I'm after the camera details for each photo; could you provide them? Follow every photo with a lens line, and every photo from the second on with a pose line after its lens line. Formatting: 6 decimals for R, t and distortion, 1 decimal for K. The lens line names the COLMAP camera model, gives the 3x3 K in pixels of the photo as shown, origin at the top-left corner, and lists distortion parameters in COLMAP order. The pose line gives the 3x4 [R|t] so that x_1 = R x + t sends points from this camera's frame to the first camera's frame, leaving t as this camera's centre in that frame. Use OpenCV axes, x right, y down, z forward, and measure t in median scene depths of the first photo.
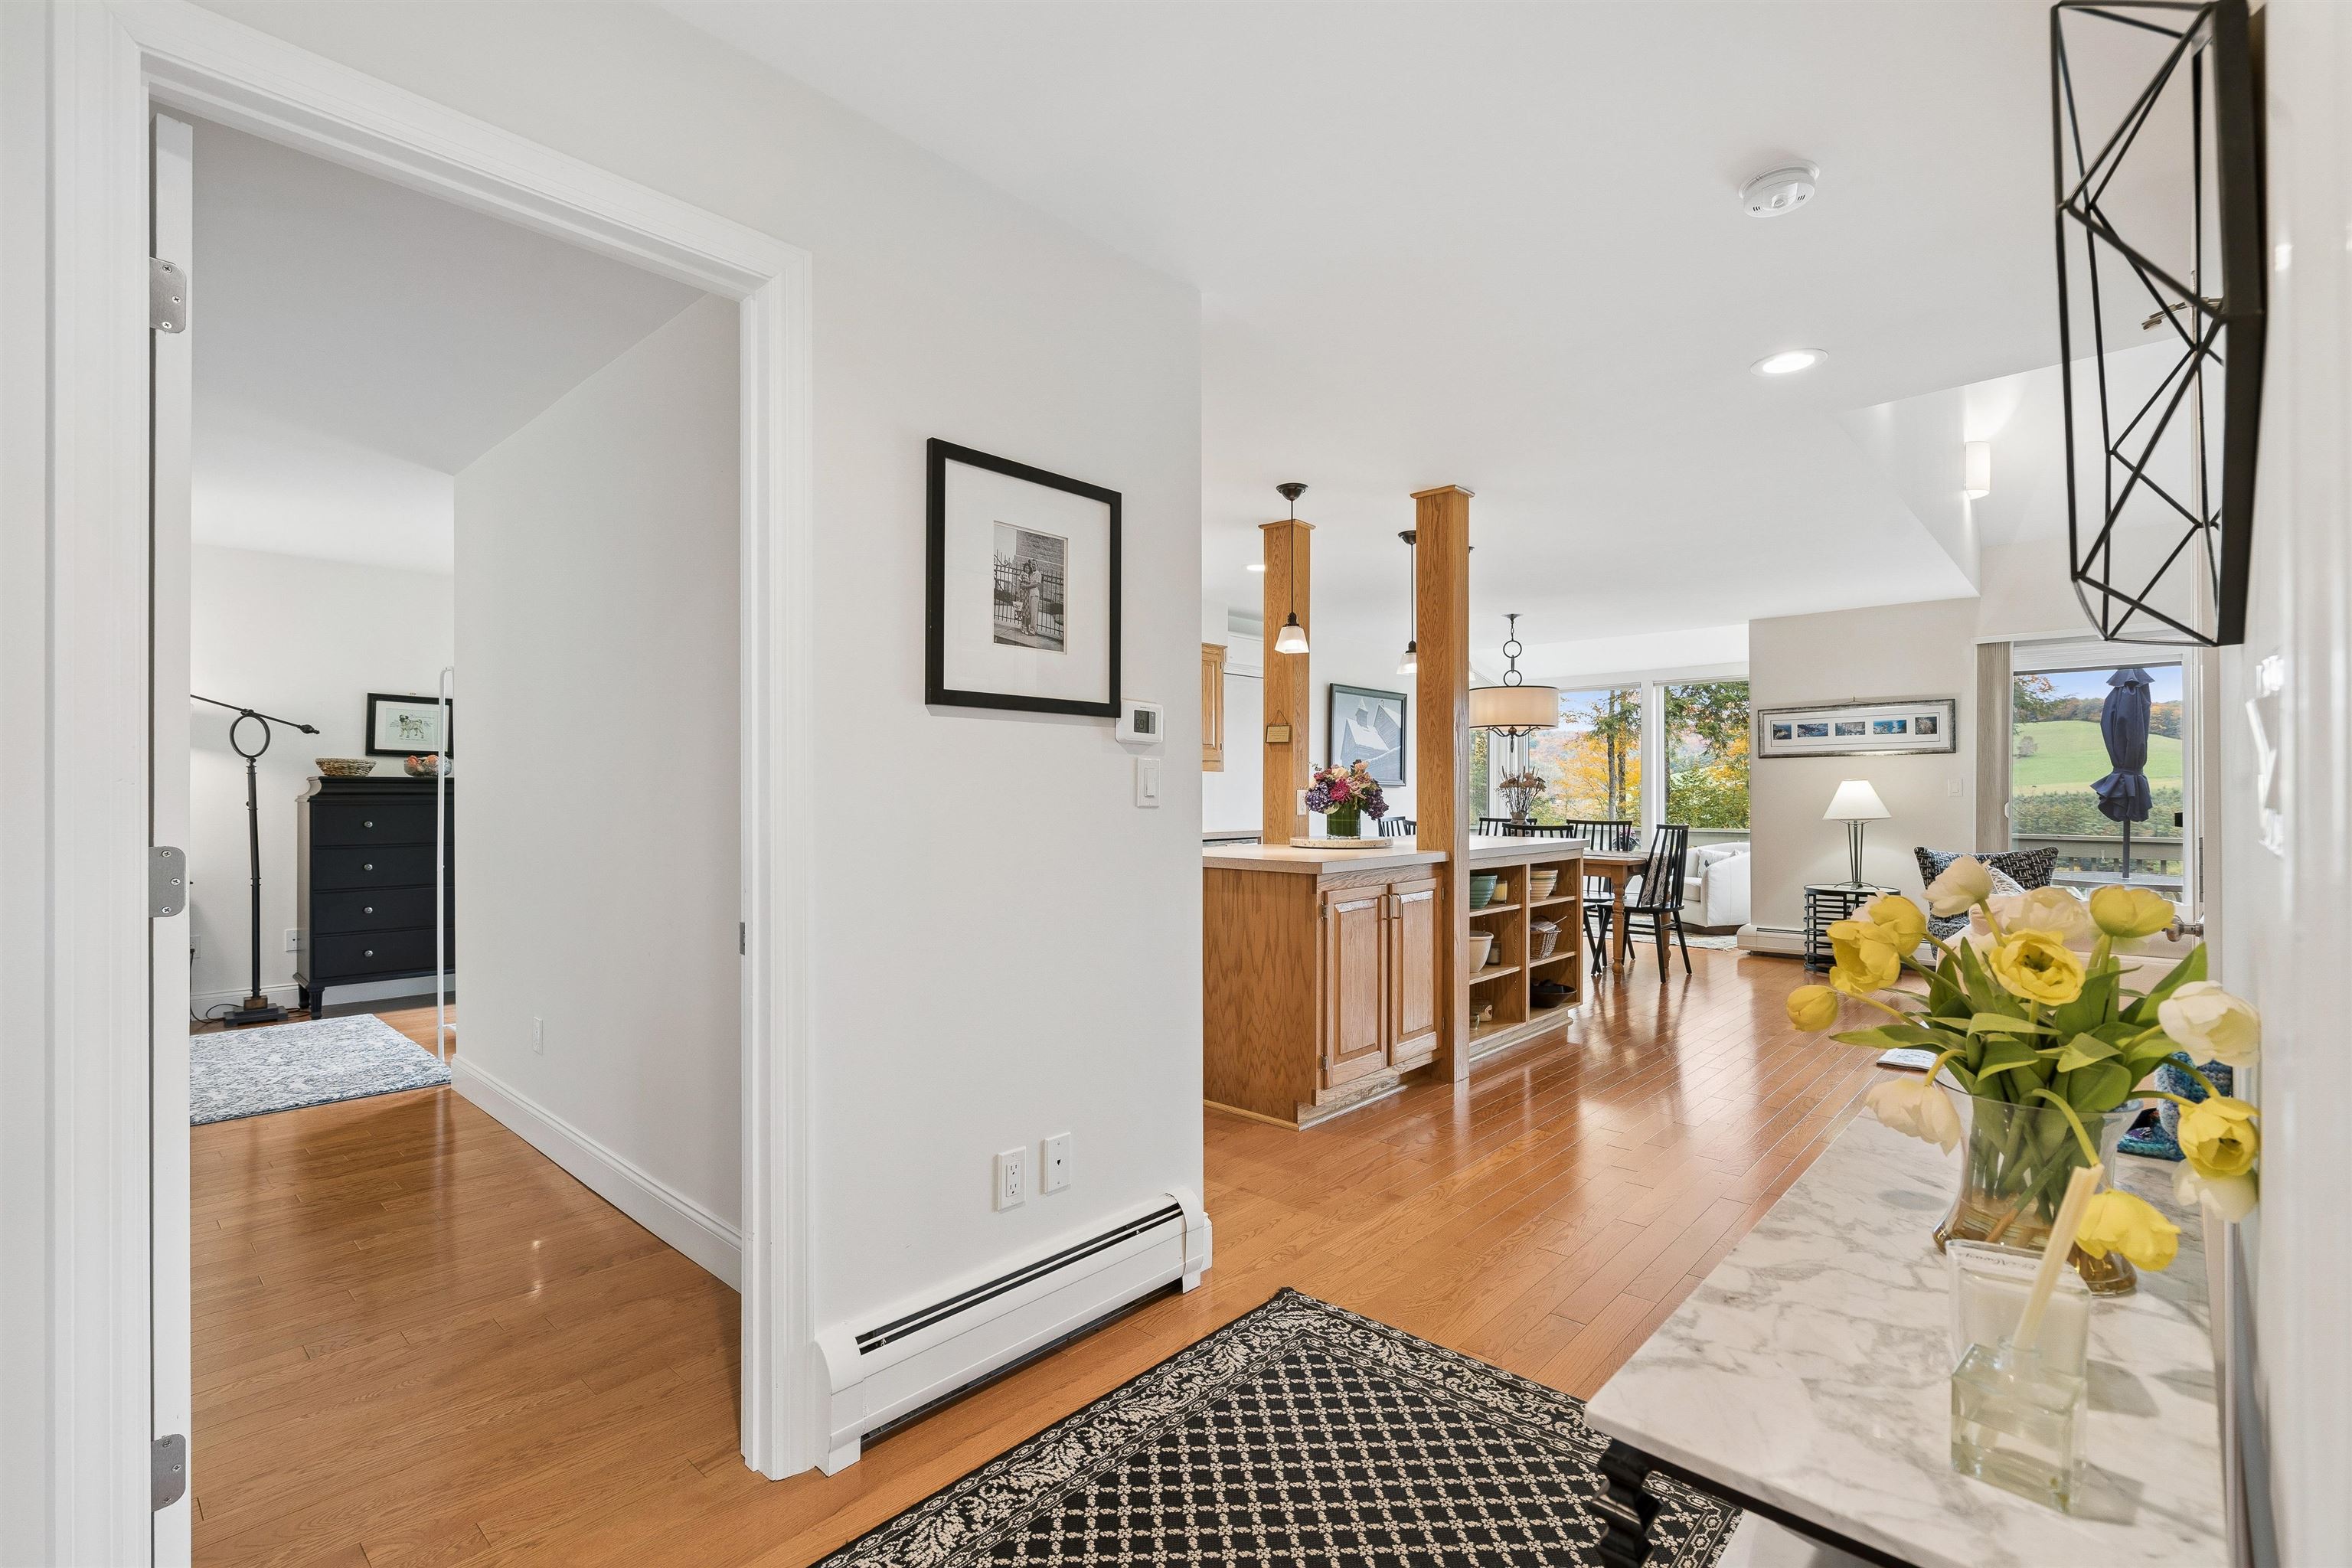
lens RADIAL K [[1051.0, 0, 1168.2], [0, 1051.0, 779.5], [0, 0, 1]] dist [-0.001221, -0.000118]
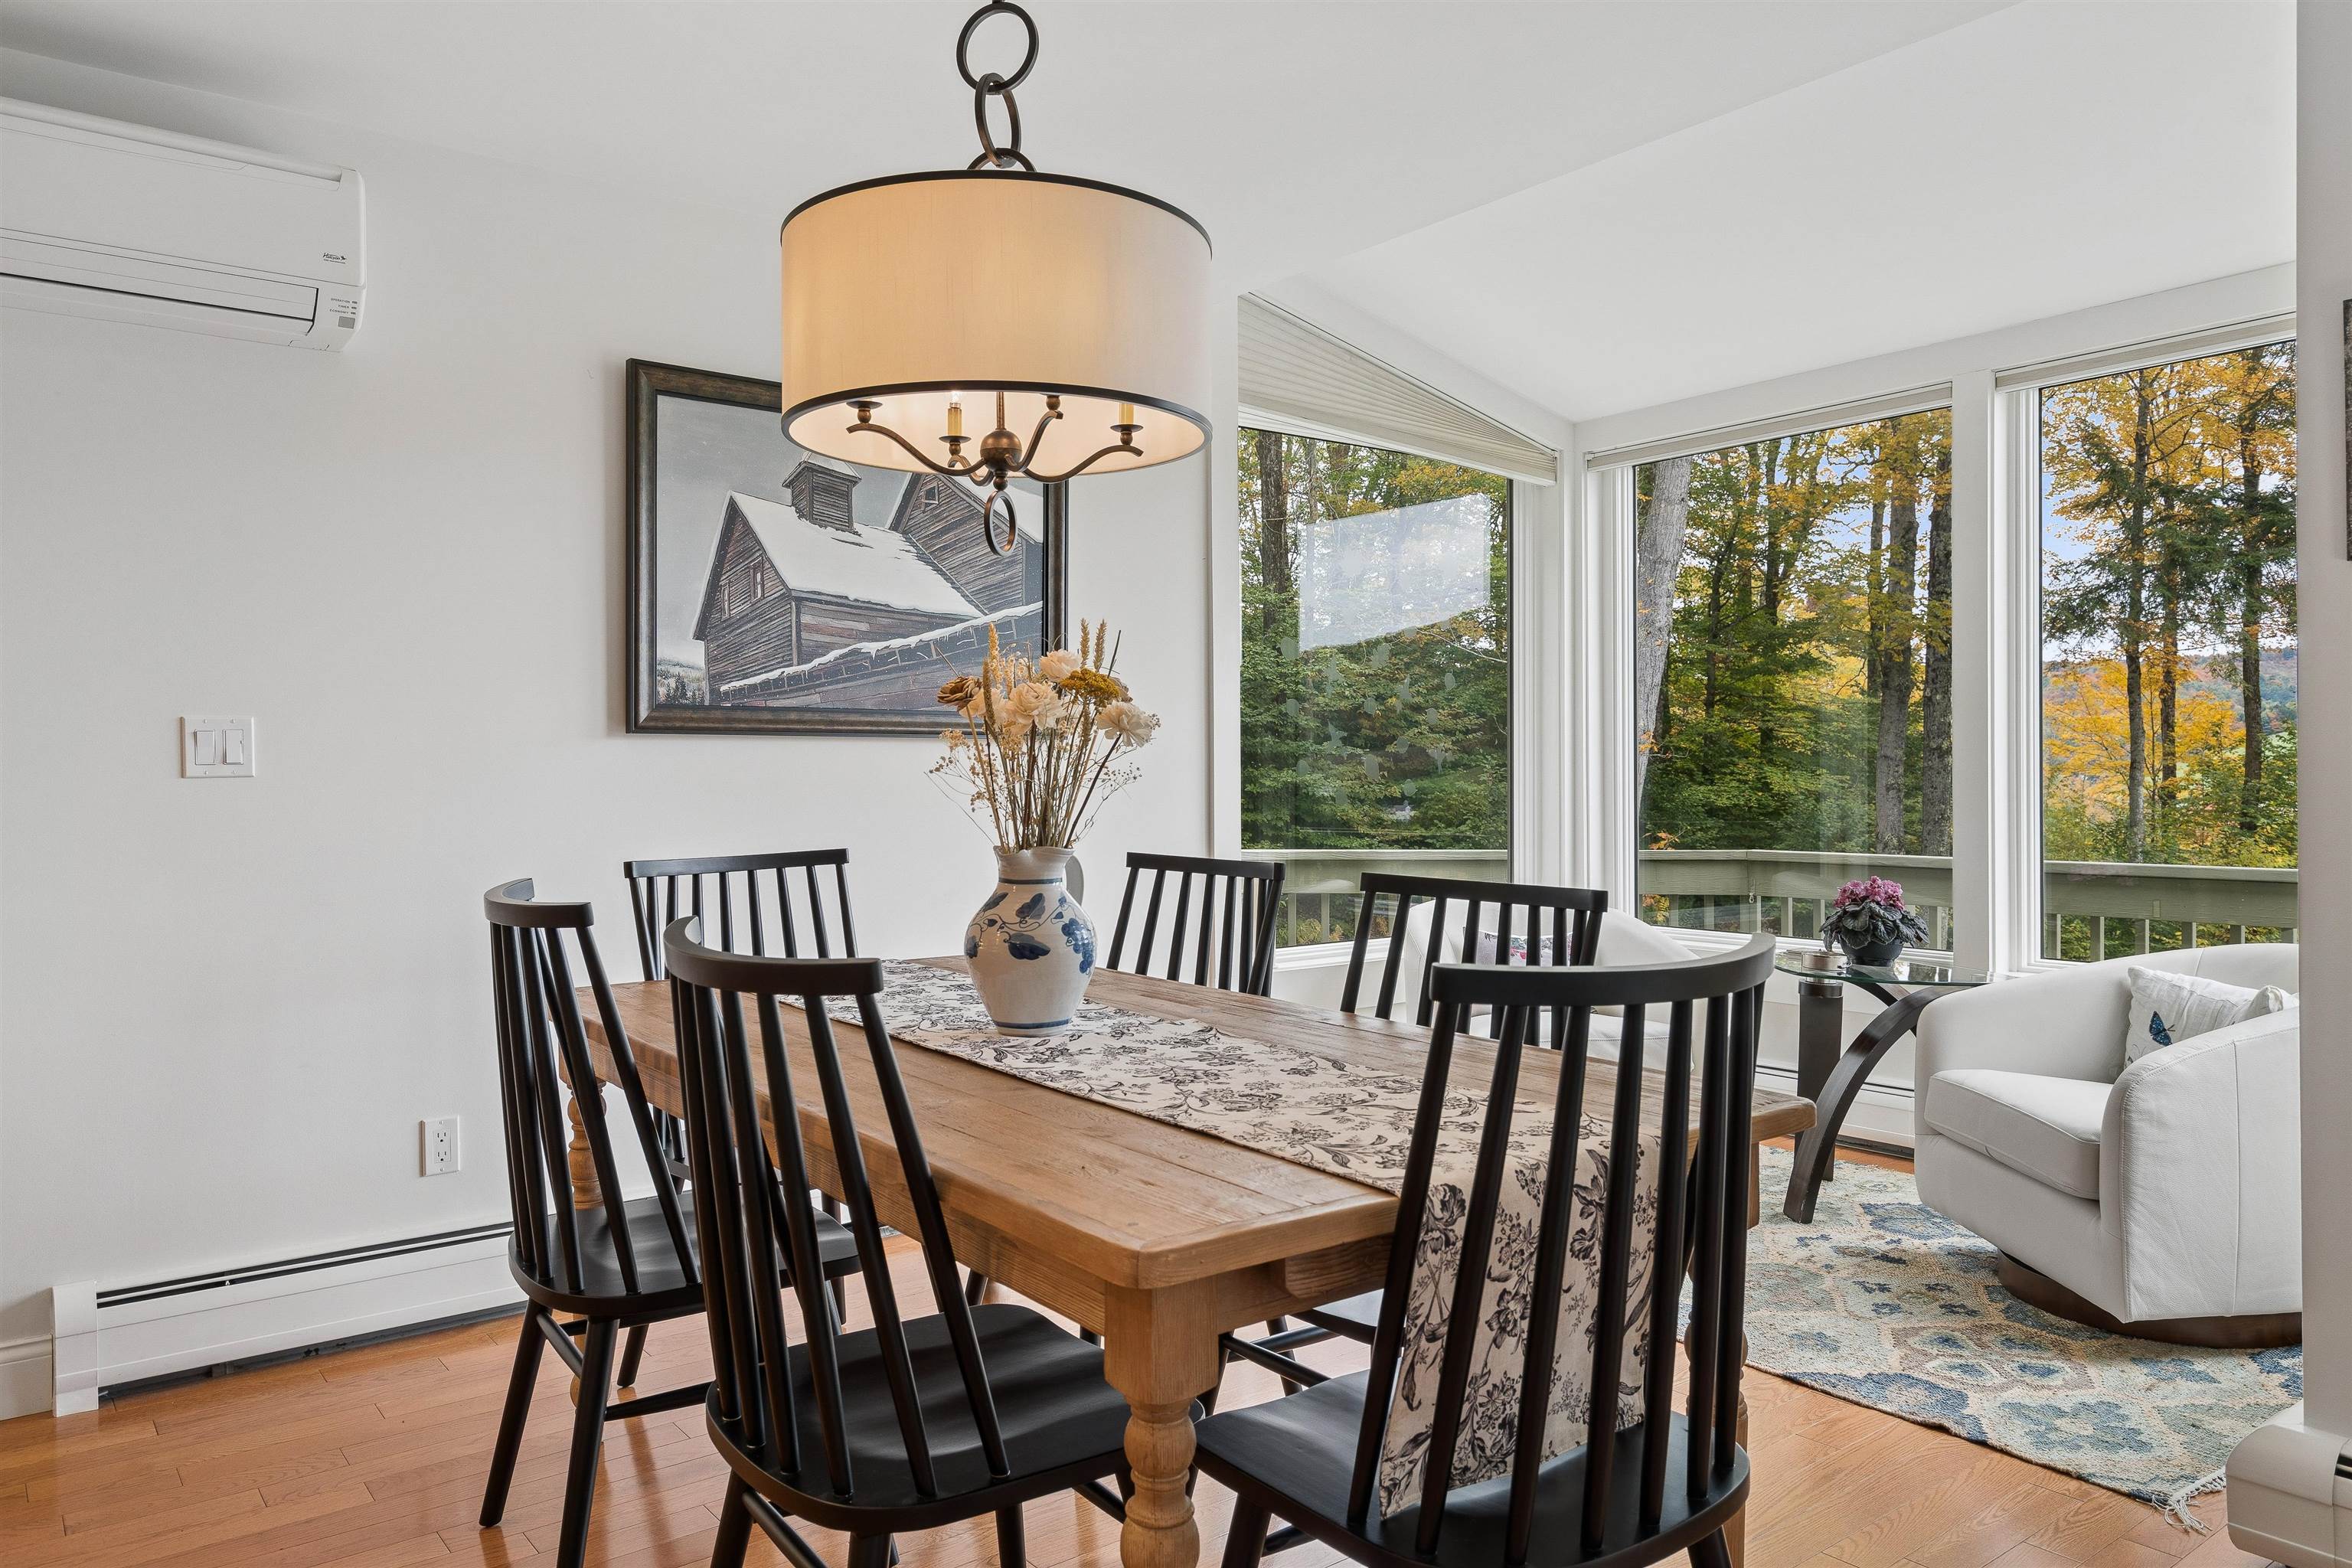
lens RADIAL K [[1598.6, 0, 1176.0], [0, 1598.6, 784.0], [0, 0, 1]] dist [0.009727, 0.001130]
pose [[0.987135, -0.005913, -0.159780, 0.446213], [0.009409, 0.999732, 0.021131, 0.013545], [0.159612, -0.022362, 0.986926, 0.757958]]
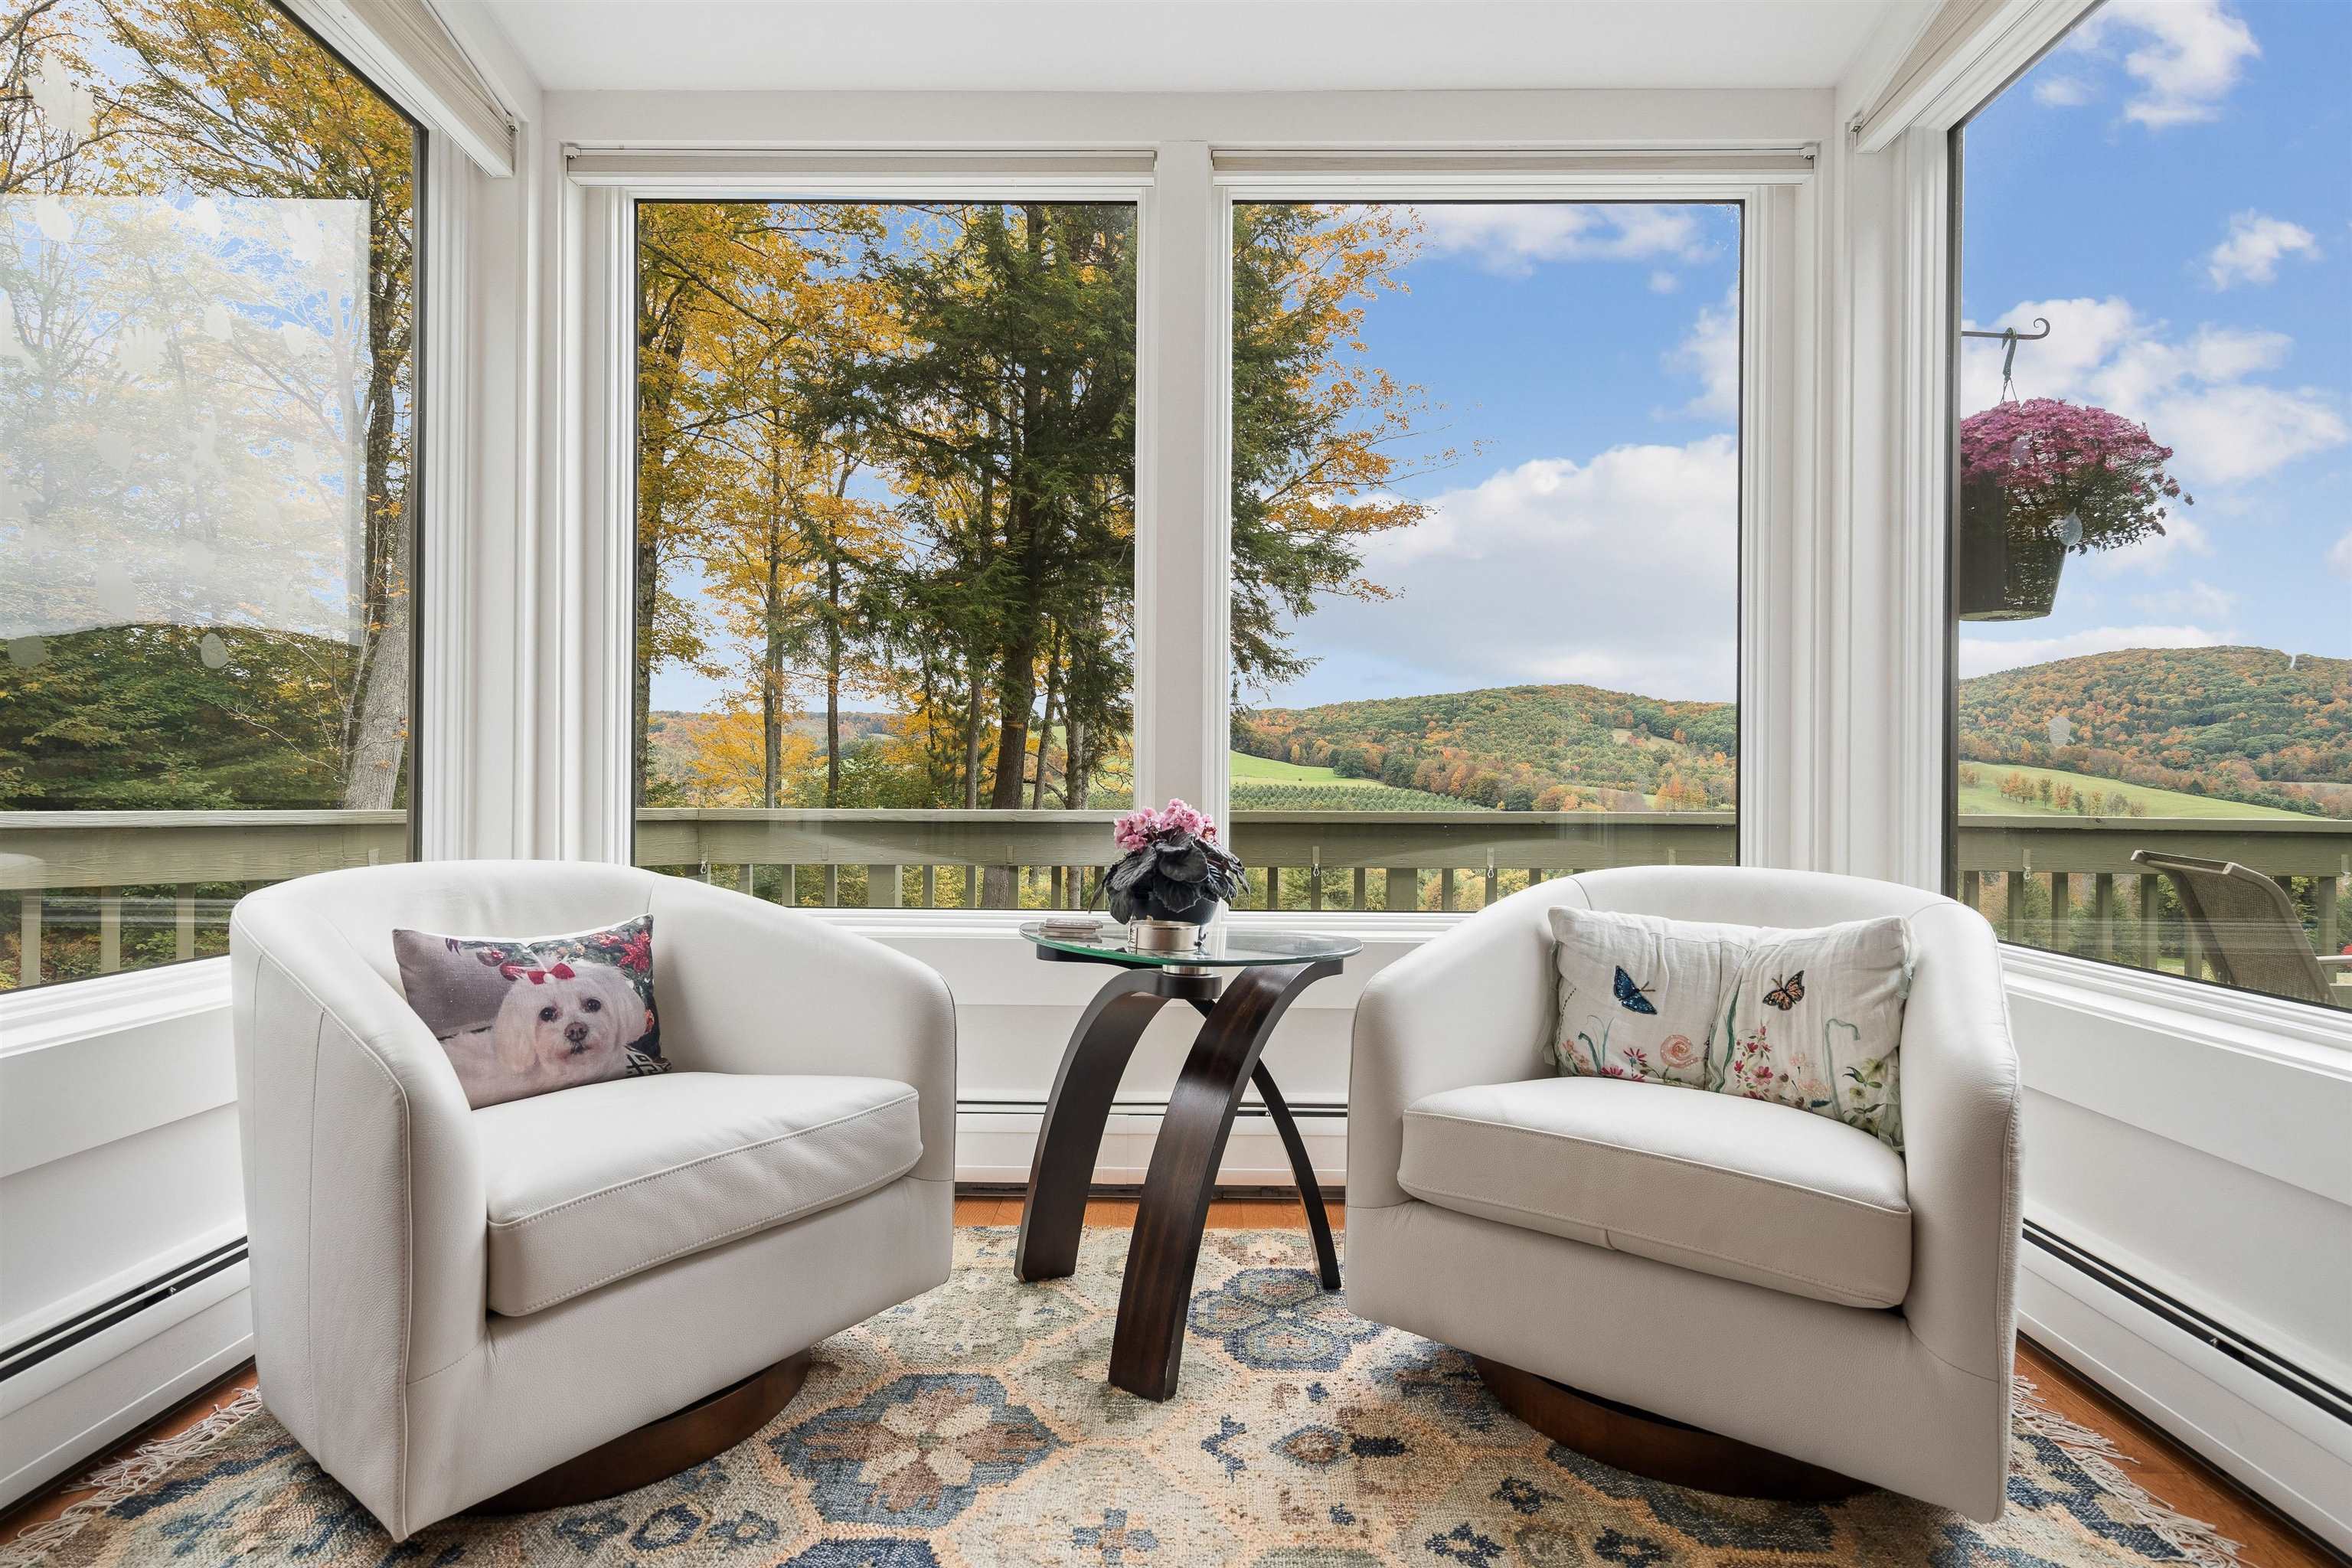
lens RADIAL K [[1208.4, 0, 1176.0], [0, 1208.4, 784.0], [0, 0, 1]] dist [0.000527, 0.001806]
pose [[0.740207, 0.009215, 0.672315, 0.409586], [-0.017491, 0.999832, 0.005554, 0.058294], [-0.672151, -0.015870, 0.740244, 1.177785]]
